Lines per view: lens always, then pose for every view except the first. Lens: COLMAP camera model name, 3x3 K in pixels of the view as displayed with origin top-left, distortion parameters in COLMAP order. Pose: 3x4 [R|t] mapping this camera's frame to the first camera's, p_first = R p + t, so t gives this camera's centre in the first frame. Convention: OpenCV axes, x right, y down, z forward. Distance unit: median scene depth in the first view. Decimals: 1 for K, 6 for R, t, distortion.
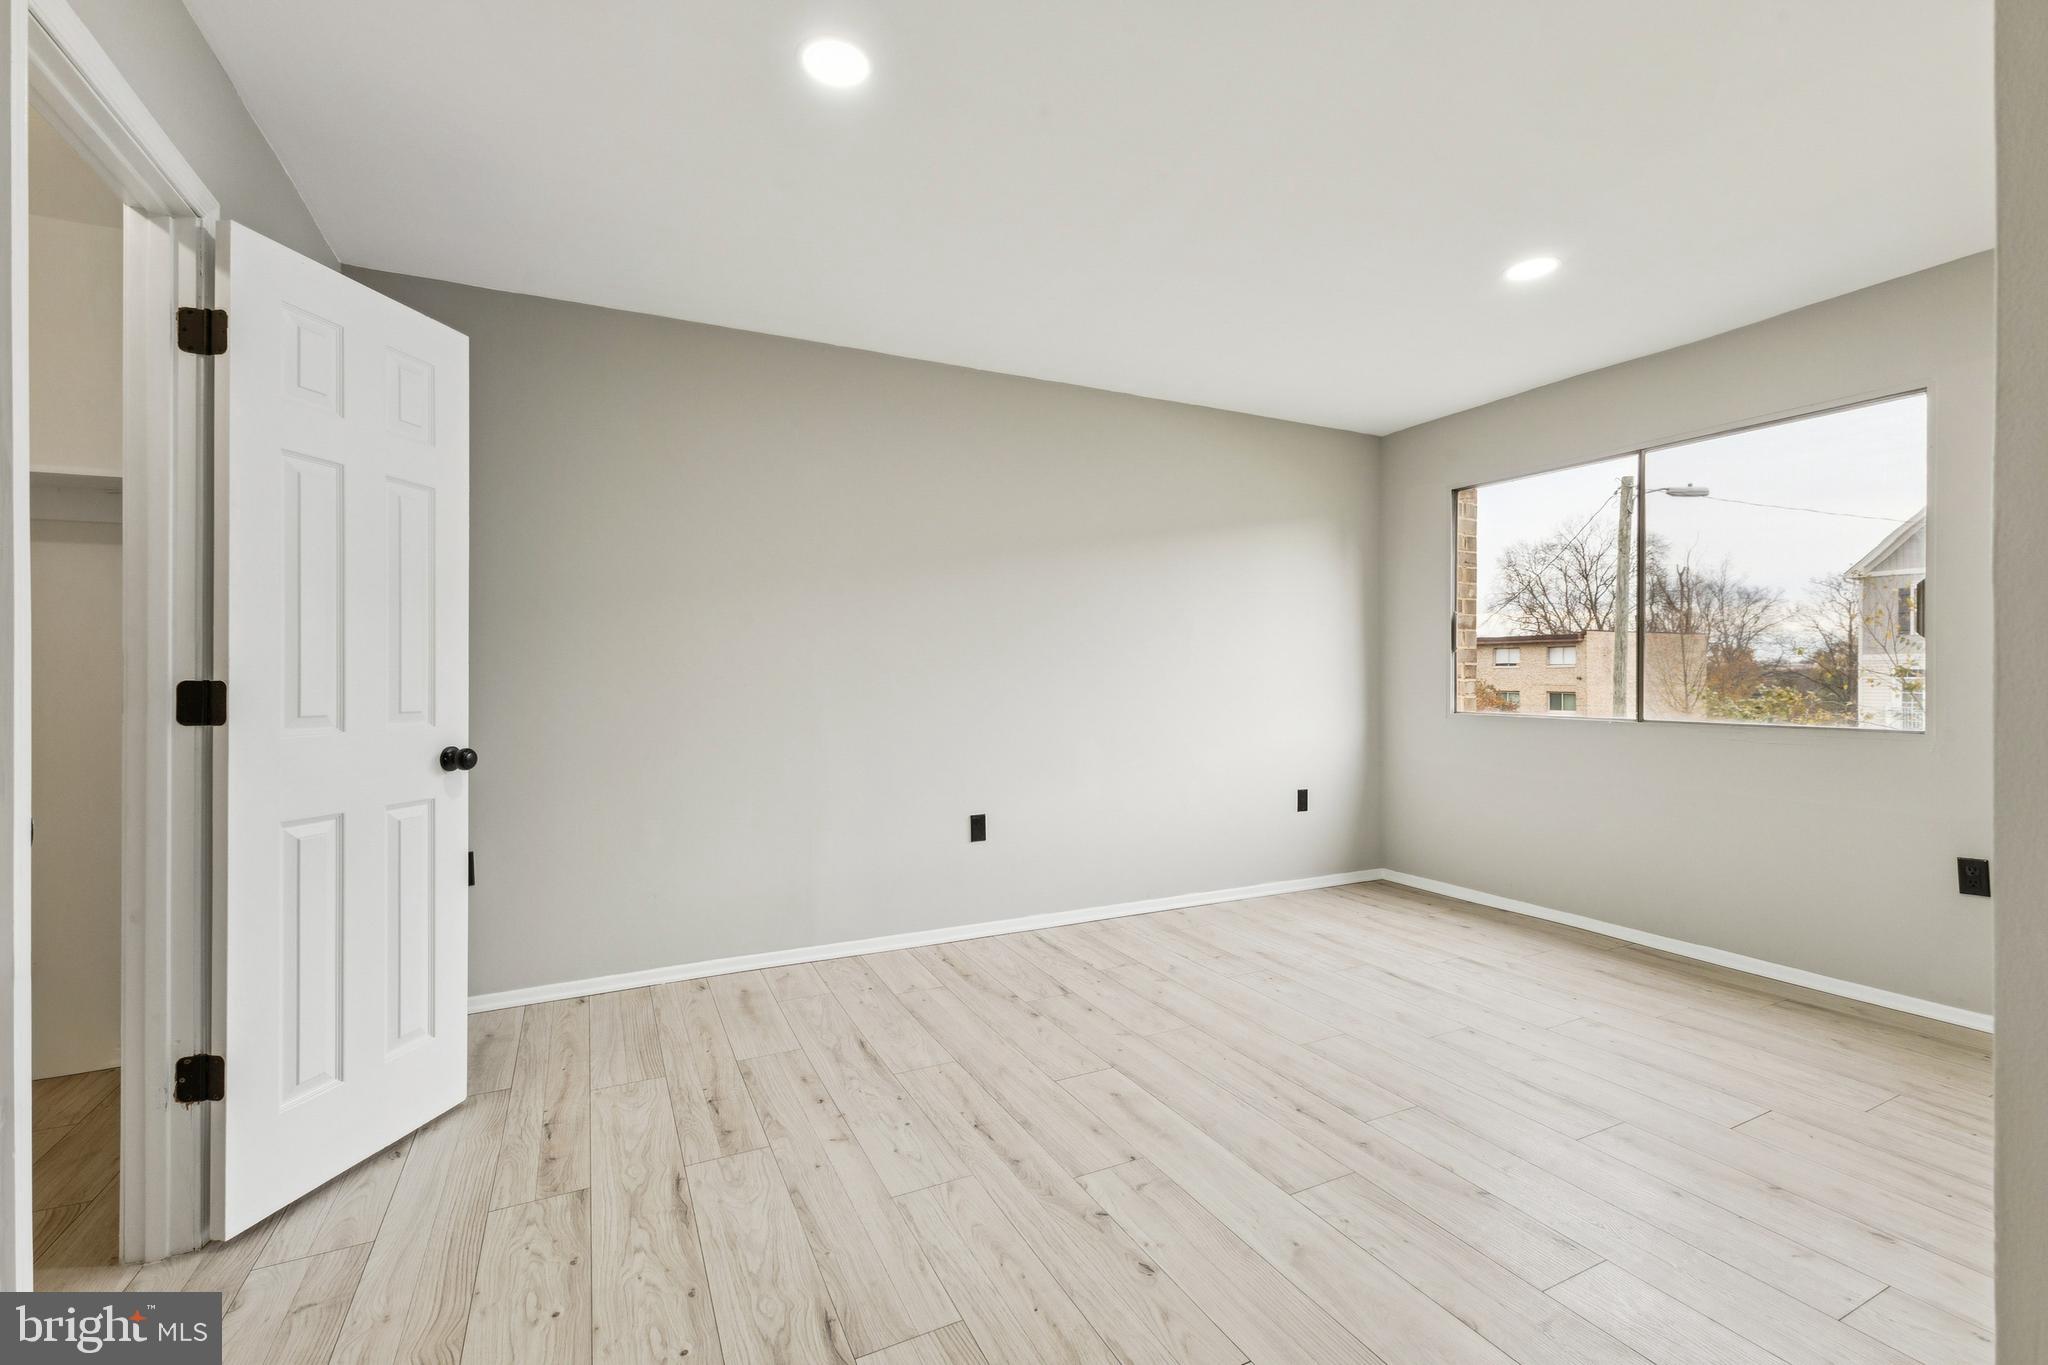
lens RADIAL K [[881.8, 0, 1041.4], [0, 881.8, 681.3], [0, 0, 1]] dist [0.015177, -0.000215]
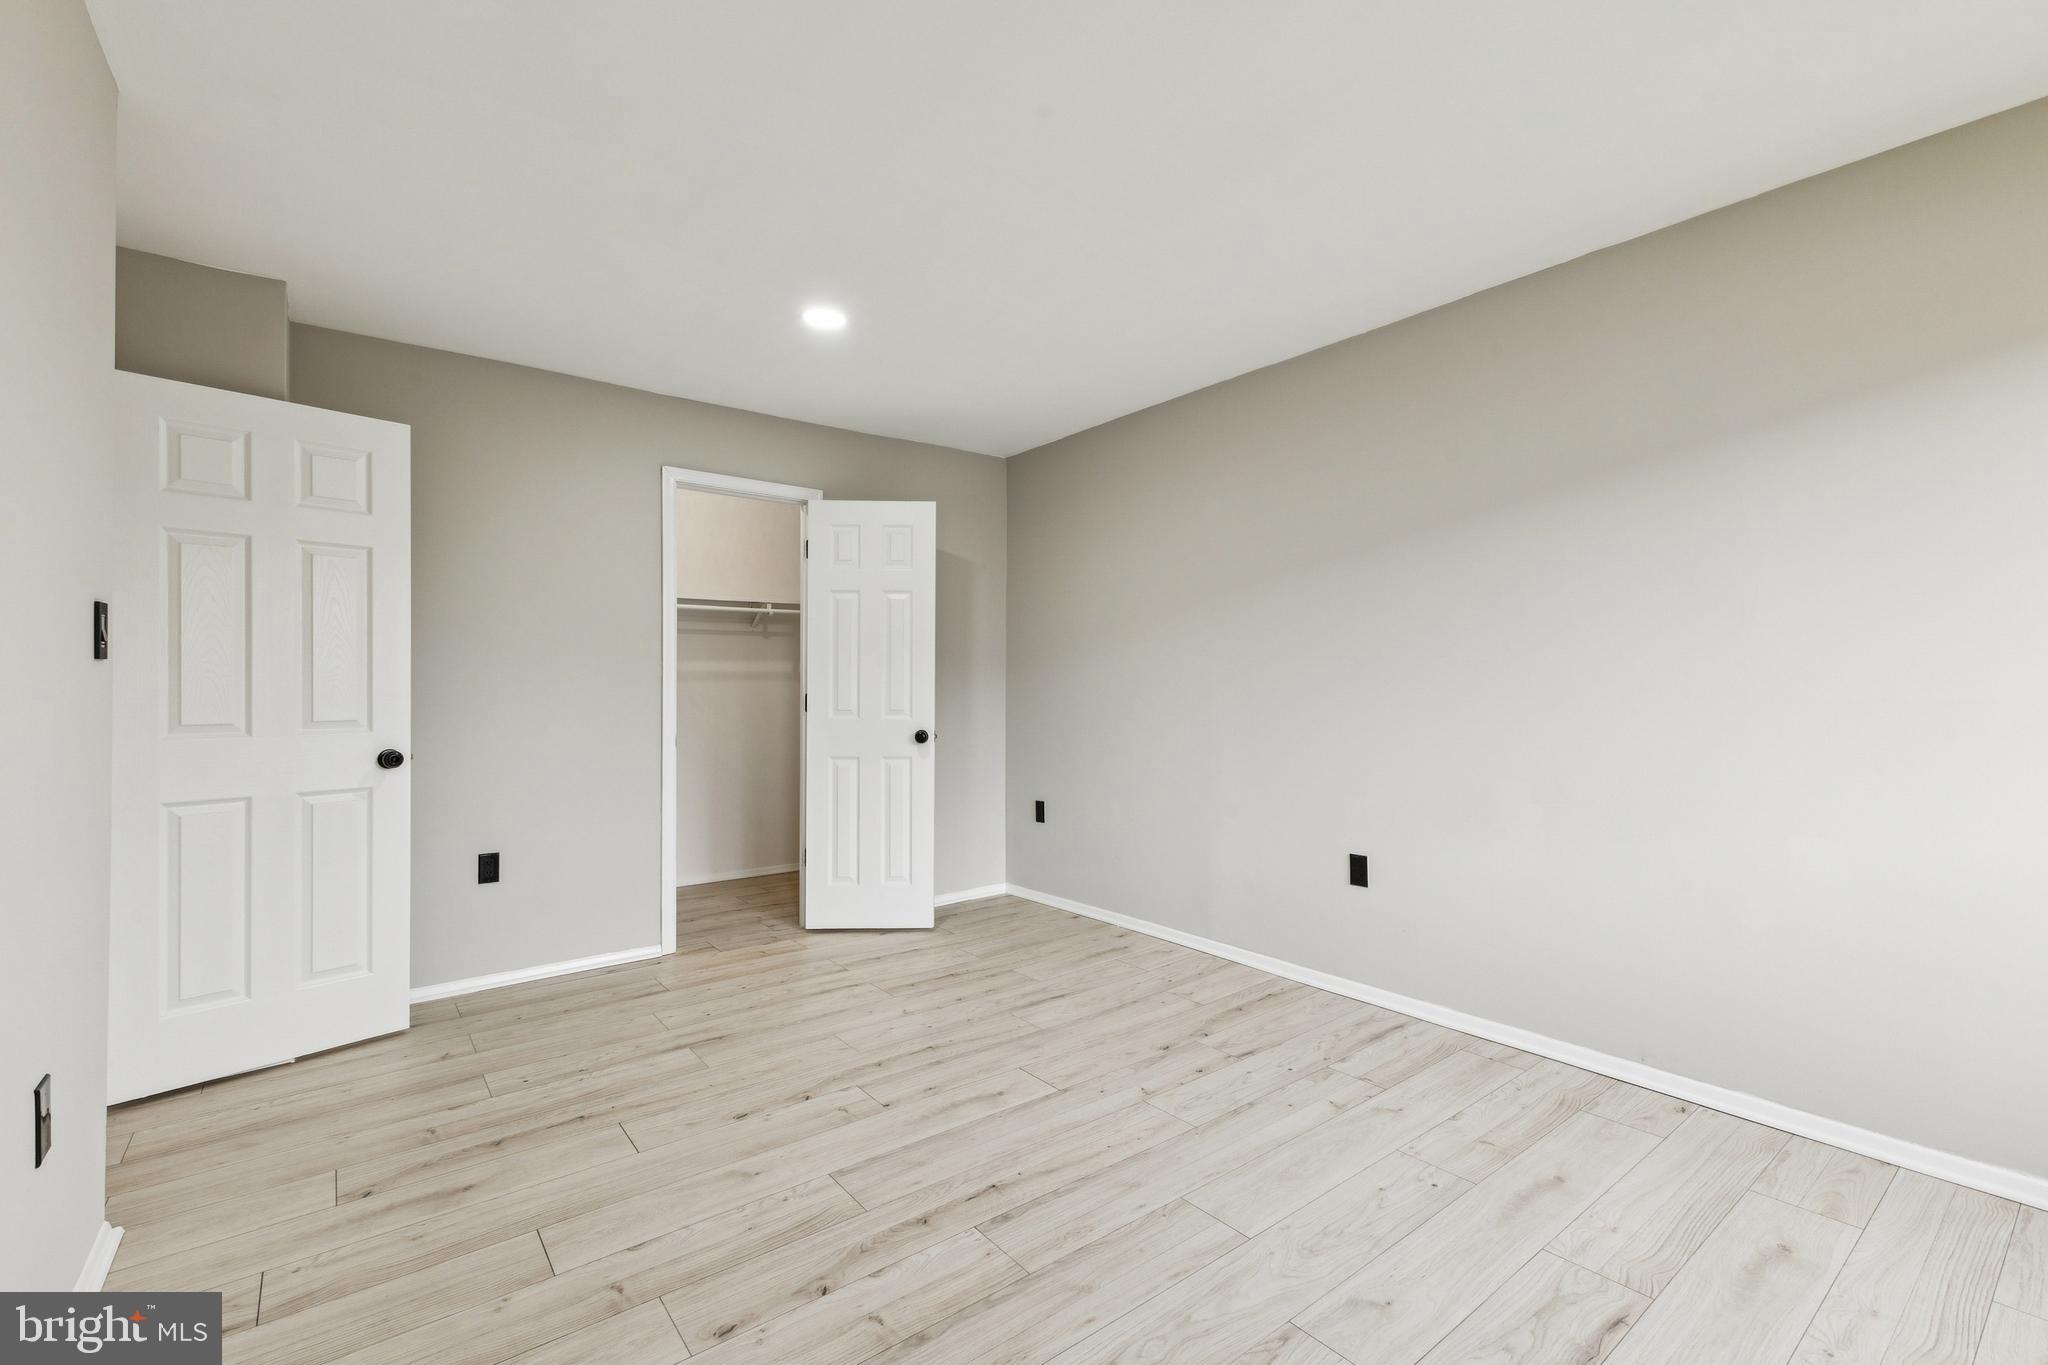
lens RADIAL K [[895.2, 0, 1024.9], [0, 895.2, 699.6], [0, 0, 1]] dist [0.012916, -0.000782]
pose [[0.189002, 0.016298, -0.981842, 1.015564], [-0.001585, 0.999866, 0.016292, -0.016379], [0.981975, -0.001523, 0.189002, 0.745949]]
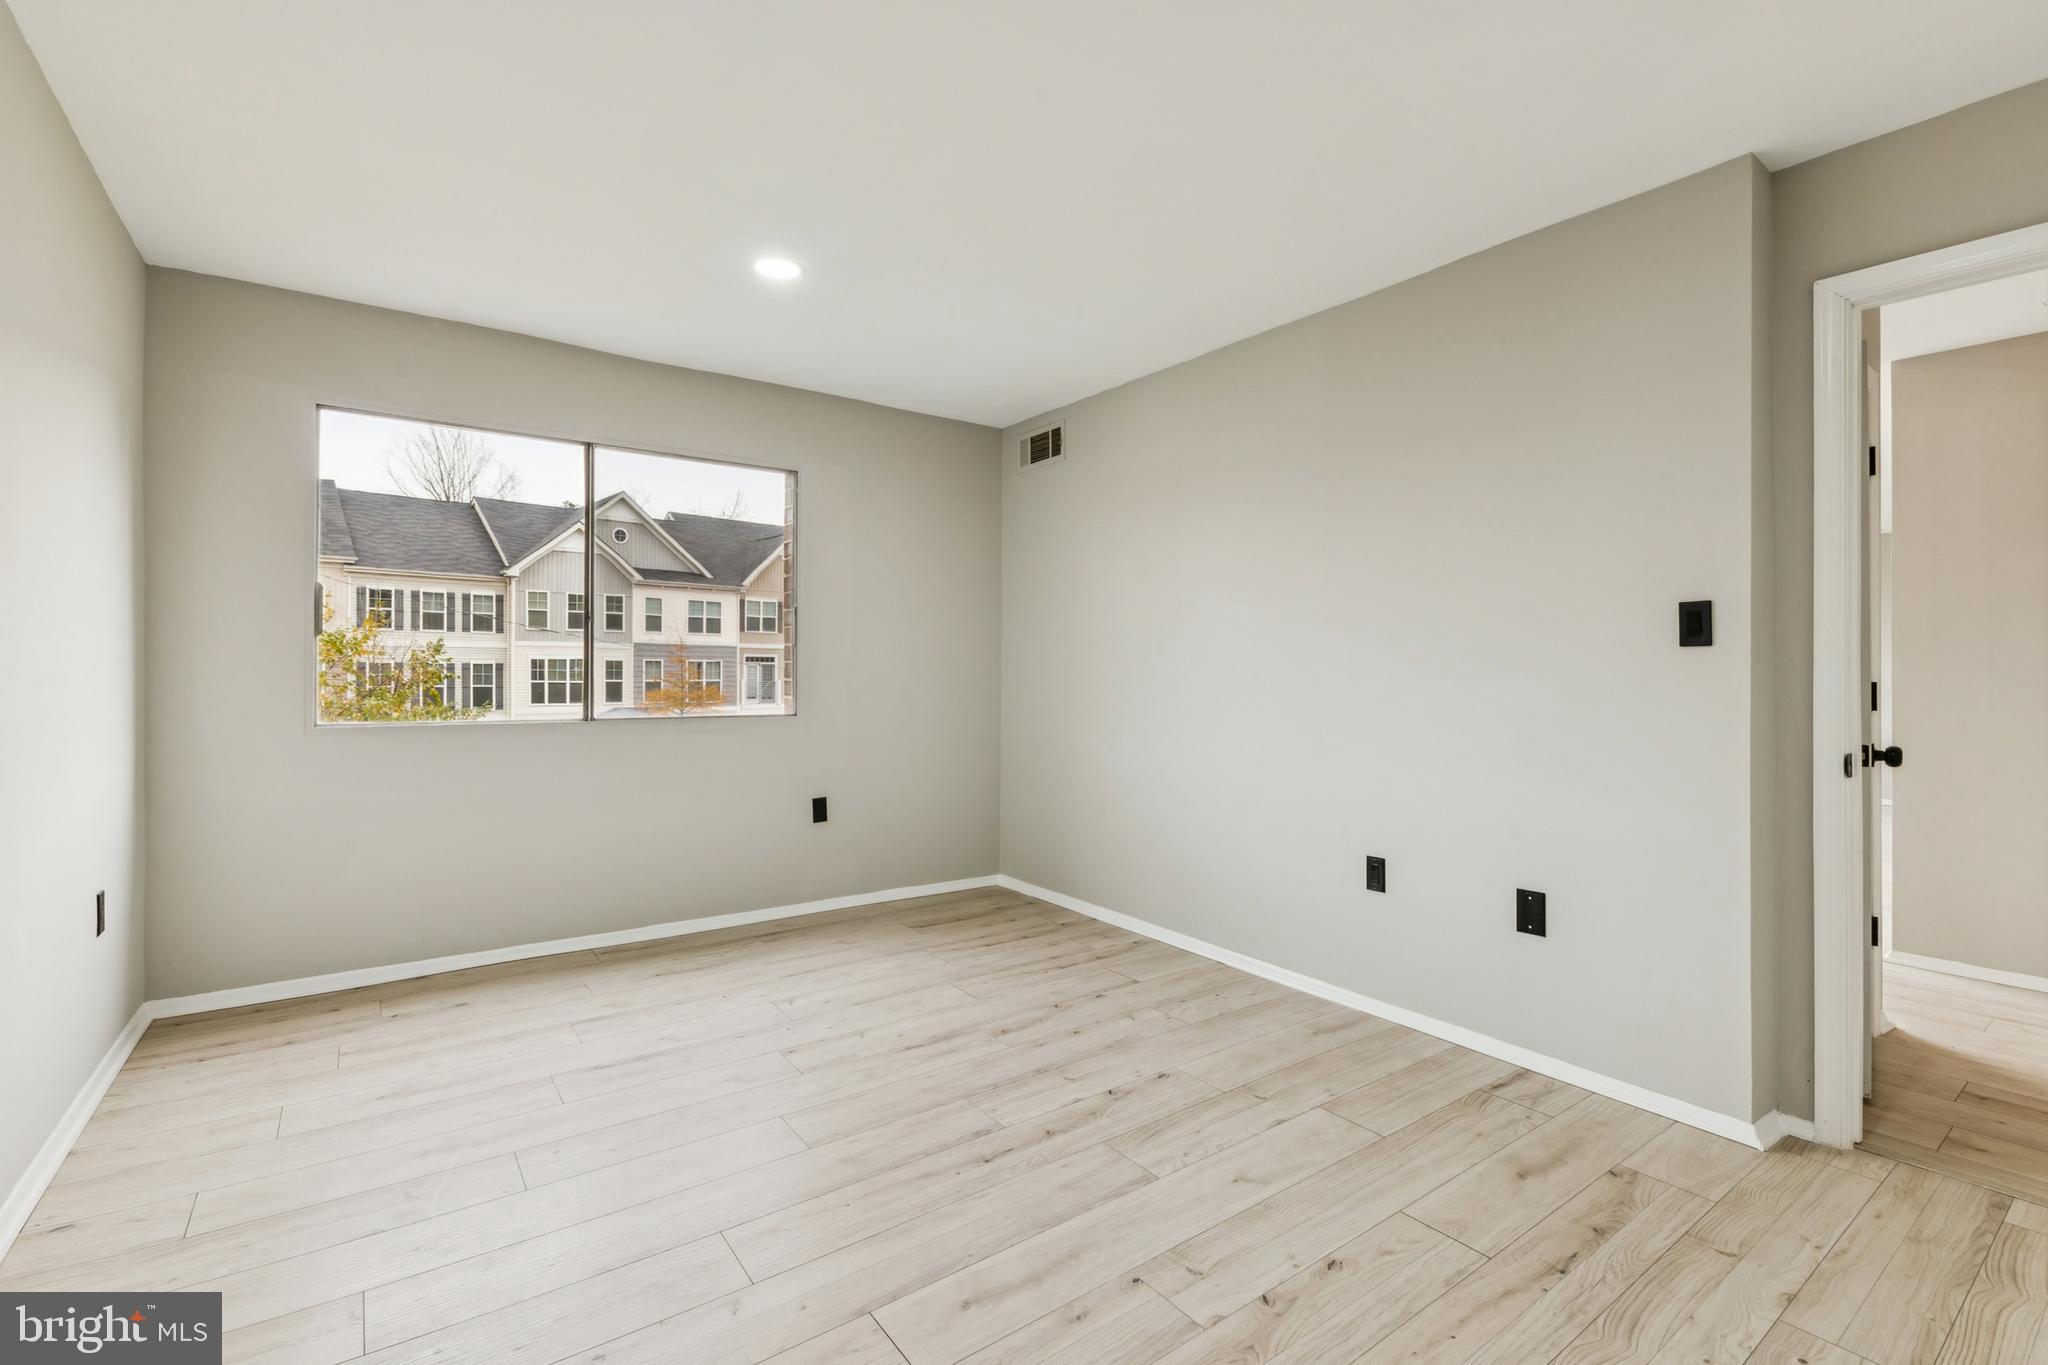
lens RADIAL K [[913.4, 0, 1015.8], [0, 913.4, 674.6], [0, 0, 1]] dist [-0.000252, 0.000067]
pose [[-0.149741, 0.000587, 0.988725, -0.543308], [0.001531, 0.999999, -0.000362, -0.006748], [-0.988724, 0.001460, -0.149741, 0.959959]]
